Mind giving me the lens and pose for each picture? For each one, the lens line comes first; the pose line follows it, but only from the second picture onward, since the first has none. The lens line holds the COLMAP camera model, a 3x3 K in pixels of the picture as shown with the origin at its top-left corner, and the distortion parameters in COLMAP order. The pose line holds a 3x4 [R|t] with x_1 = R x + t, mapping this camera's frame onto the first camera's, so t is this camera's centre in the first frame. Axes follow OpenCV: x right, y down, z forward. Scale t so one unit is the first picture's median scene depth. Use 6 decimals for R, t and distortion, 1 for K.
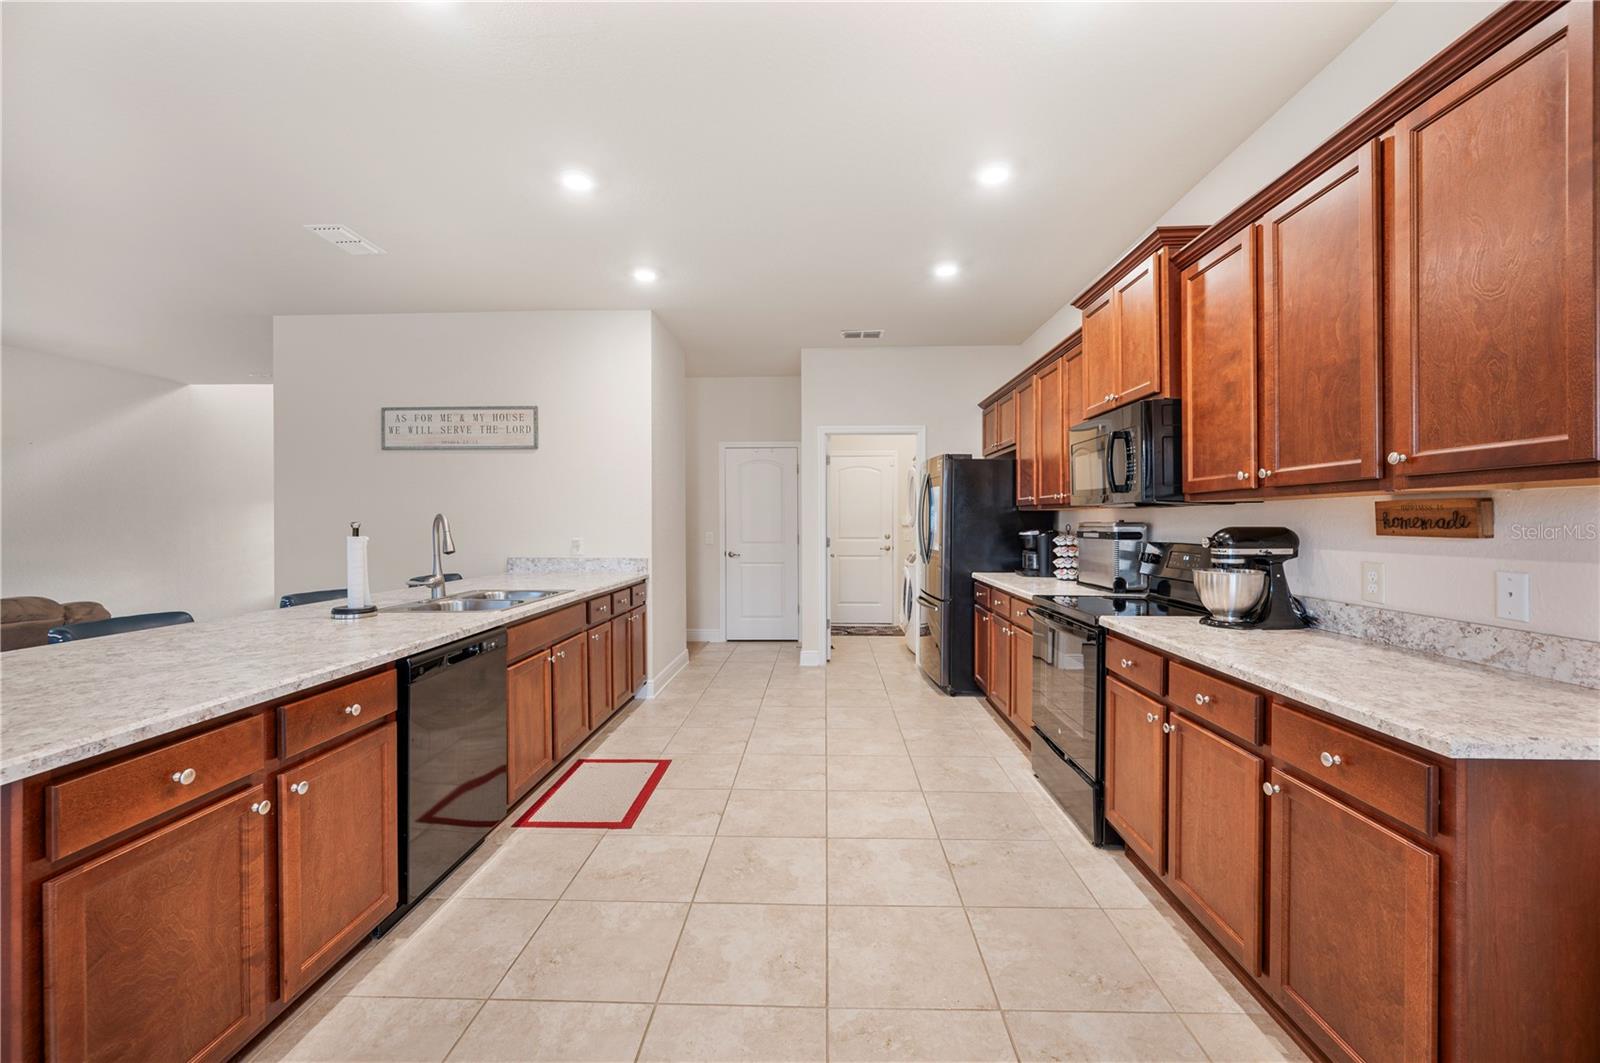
lens RADIAL K [[643.8, 0, 809.3], [0, 643.8, 528.9], [0, 0, 1]] dist [-0.000217, -0.000215]
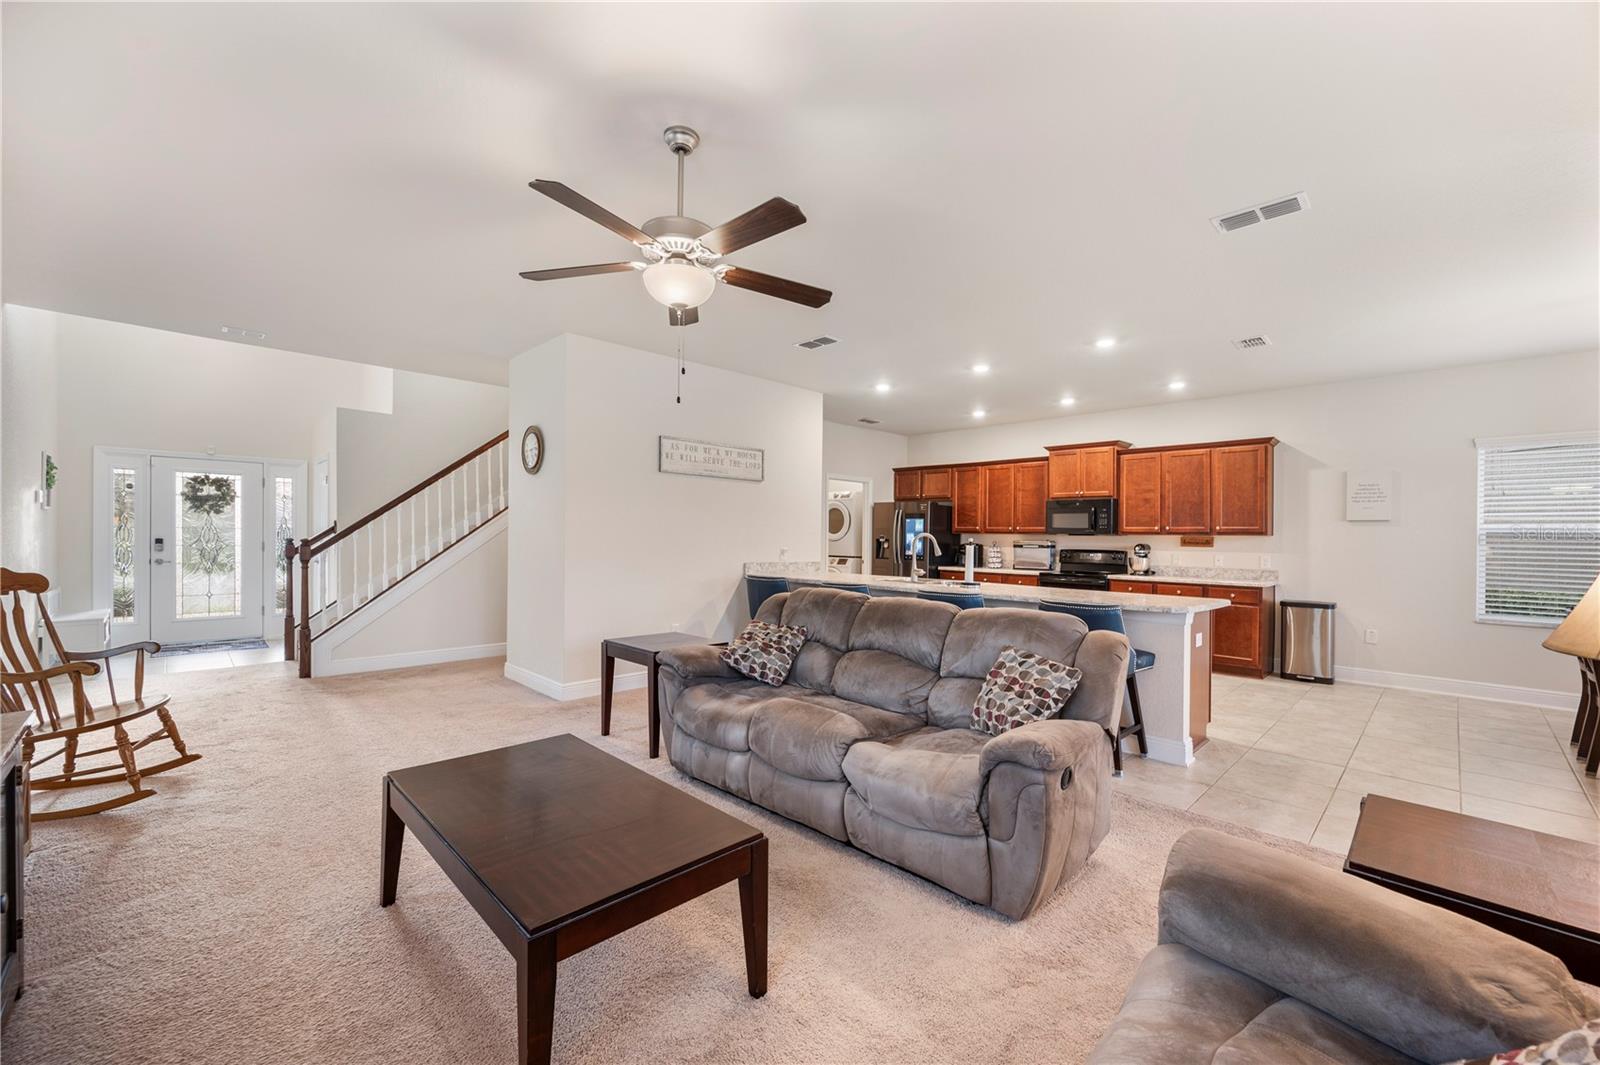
lens RADIAL K [[640.6, 0, 803.4], [0, 640.6, 524.4], [0, 0, 1]] dist [-0.000374, -0.000038]
pose [[0.687640, 0.025927, 0.725589, -2.310697], [-0.007808, 0.999568, -0.028318, 0.003445], [-0.726010, 0.013807, 0.687546, 0.043668]]
